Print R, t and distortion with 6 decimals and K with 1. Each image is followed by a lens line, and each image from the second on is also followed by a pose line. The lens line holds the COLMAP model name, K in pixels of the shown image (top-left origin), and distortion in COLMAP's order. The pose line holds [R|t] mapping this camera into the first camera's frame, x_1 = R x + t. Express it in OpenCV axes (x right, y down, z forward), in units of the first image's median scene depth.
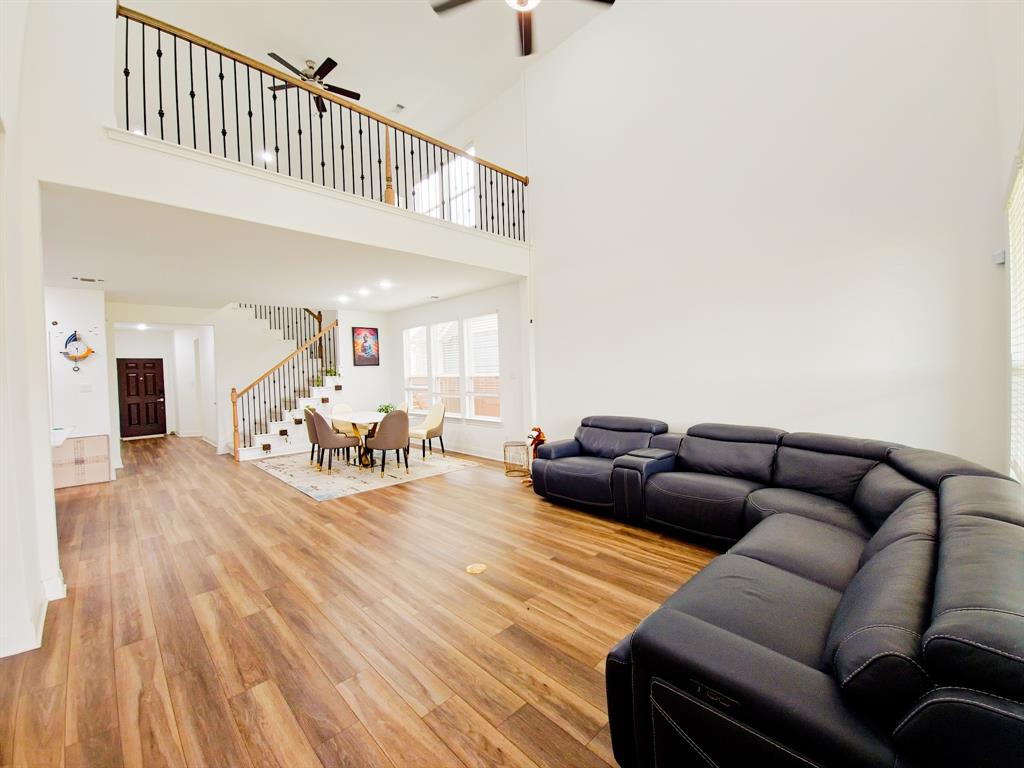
lens RADIAL K [[422.2, 0, 515.3], [0, 422.2, 384.0], [0, 0, 1]] dist [0.001434, 0.000323]
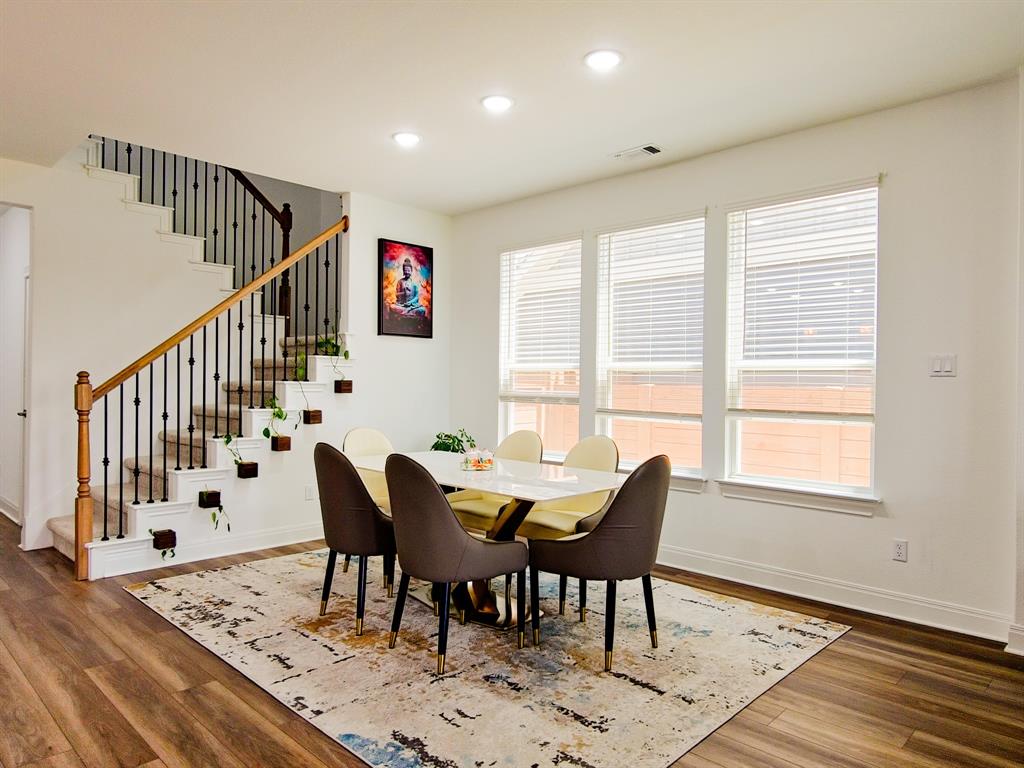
lens RADIAL K [[662.8, 0, 514.1], [0, 662.8, 391.6], [0, 0, 1]] dist [0.003272, 0.000672]
pose [[0.998440, 0.041907, 0.036893, -0.337743], [-0.041259, 0.998984, -0.018147, 0.021968], [-0.037616, 0.016596, 0.999154, 0.446312]]
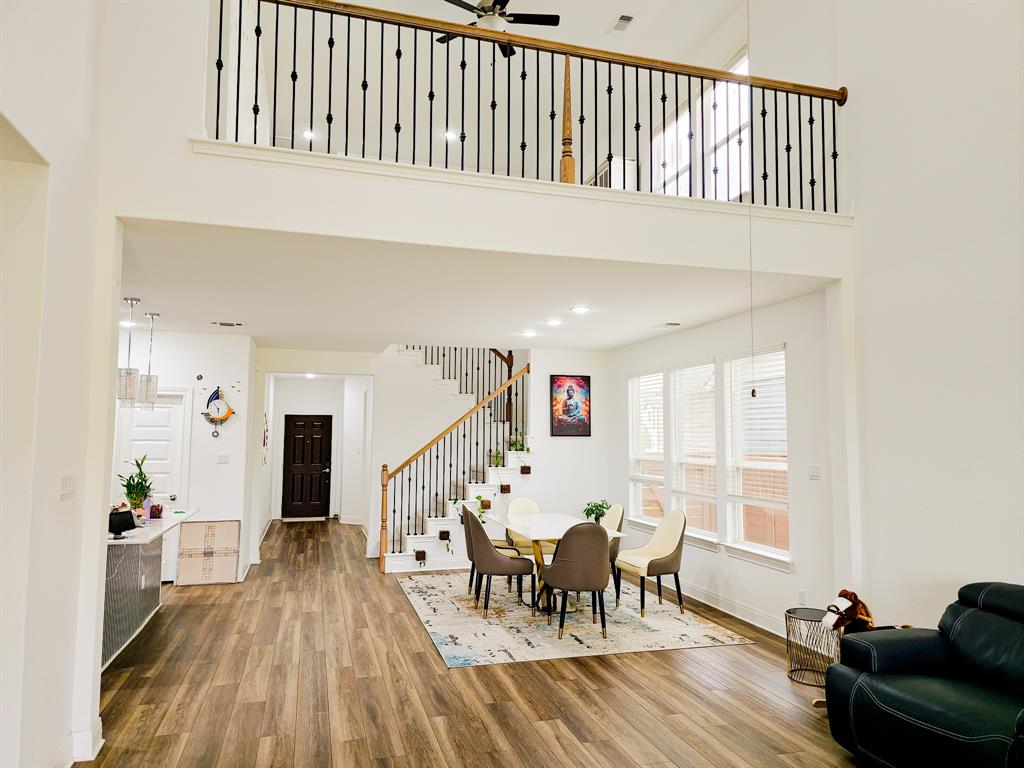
lens RADIAL K [[693.2, 0, 516.5], [0, 693.2, 389.6], [0, 0, 1]] dist [0.088914, -0.100436]
pose [[0.883727, 0.002324, -0.467997, 0.067561], [-0.046379, 0.995500, -0.082635, -0.029959], [0.465699, 0.094732, 0.879858, 0.078068]]
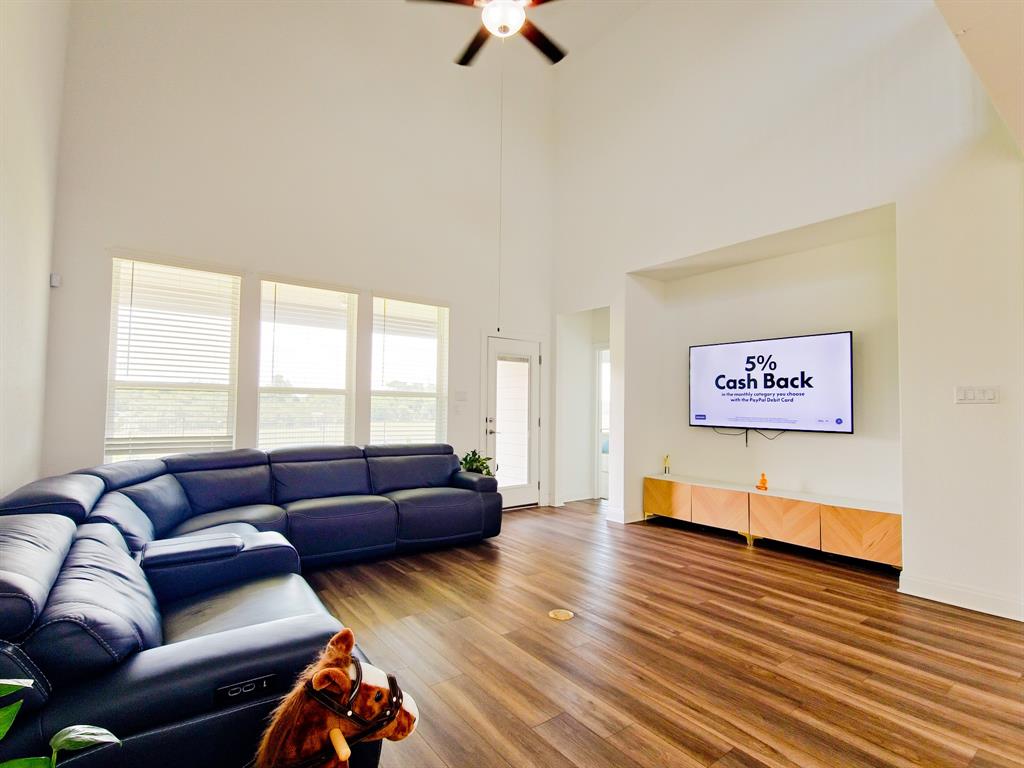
lens RADIAL K [[422.2, 0, 515.3], [0, 422.2, 384.0], [0, 0, 1]] dist [0.001434, 0.000323]
pose [[-0.990344, 0.022578, 0.136782, -0.054947], [0.020224, 0.999623, -0.018573, -0.003048], [-0.137150, -0.015627, -0.990427, 0.830650]]
